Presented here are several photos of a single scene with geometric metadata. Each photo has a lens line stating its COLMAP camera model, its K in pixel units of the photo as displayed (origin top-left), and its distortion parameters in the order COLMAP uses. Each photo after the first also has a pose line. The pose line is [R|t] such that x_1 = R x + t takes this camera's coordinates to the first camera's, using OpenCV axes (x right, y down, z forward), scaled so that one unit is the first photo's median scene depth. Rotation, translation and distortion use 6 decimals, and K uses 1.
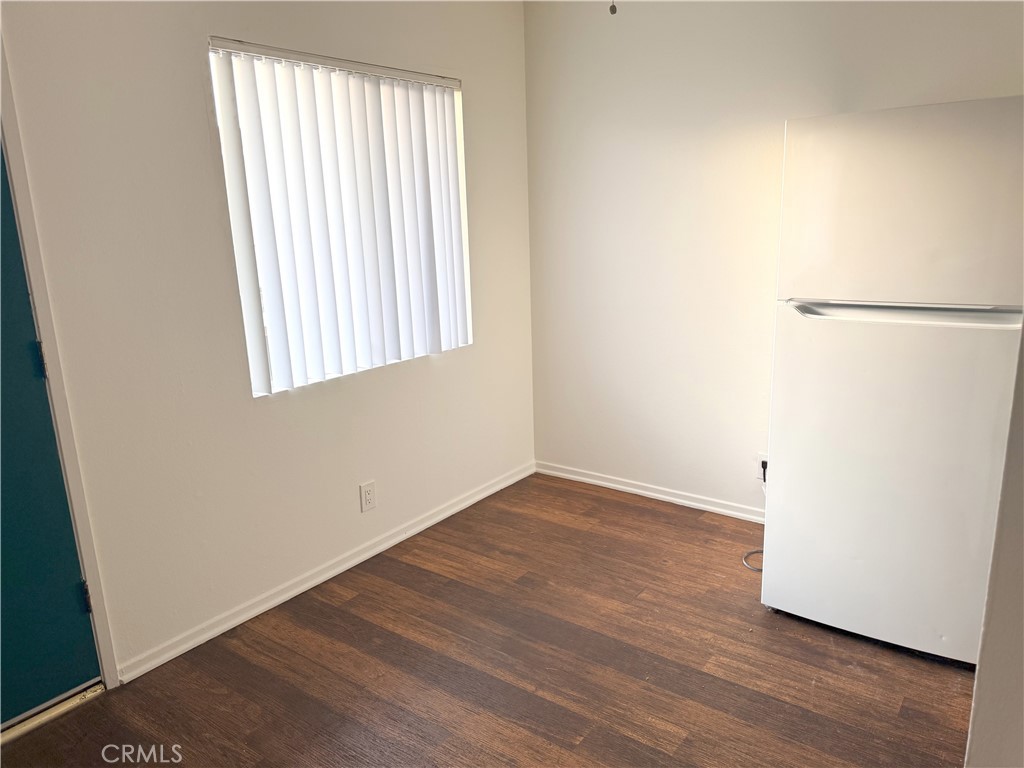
lens RADIAL K [[727.8, 0, 517.1], [0, 727.8, 389.8], [0, 0, 1]] dist [0.043167, -0.036833]
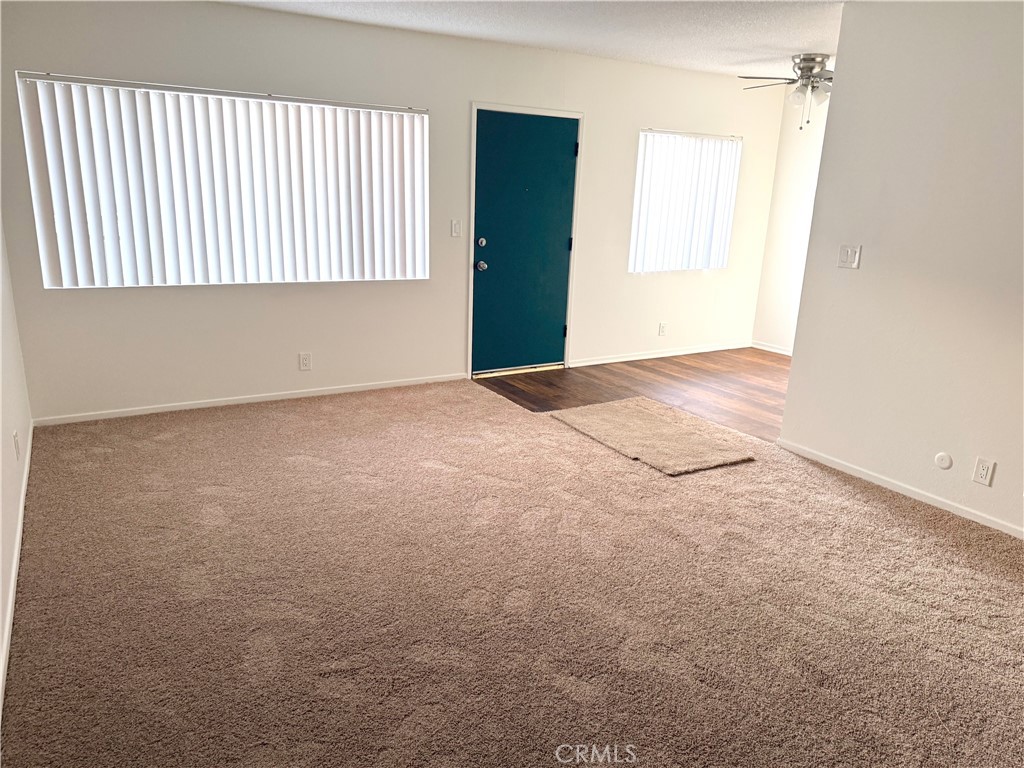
lens RADIAL K [[727.8, 0, 504.0], [0, 727.8, 407.4], [0, 0, 1]] dist [0.043167, -0.036833]
pose [[0.921264, 0.173226, -0.348233, 0.166453], [-0.153497, 0.984598, 0.083700, 0.282786], [0.357368, -0.023657, 0.933664, -1.280915]]
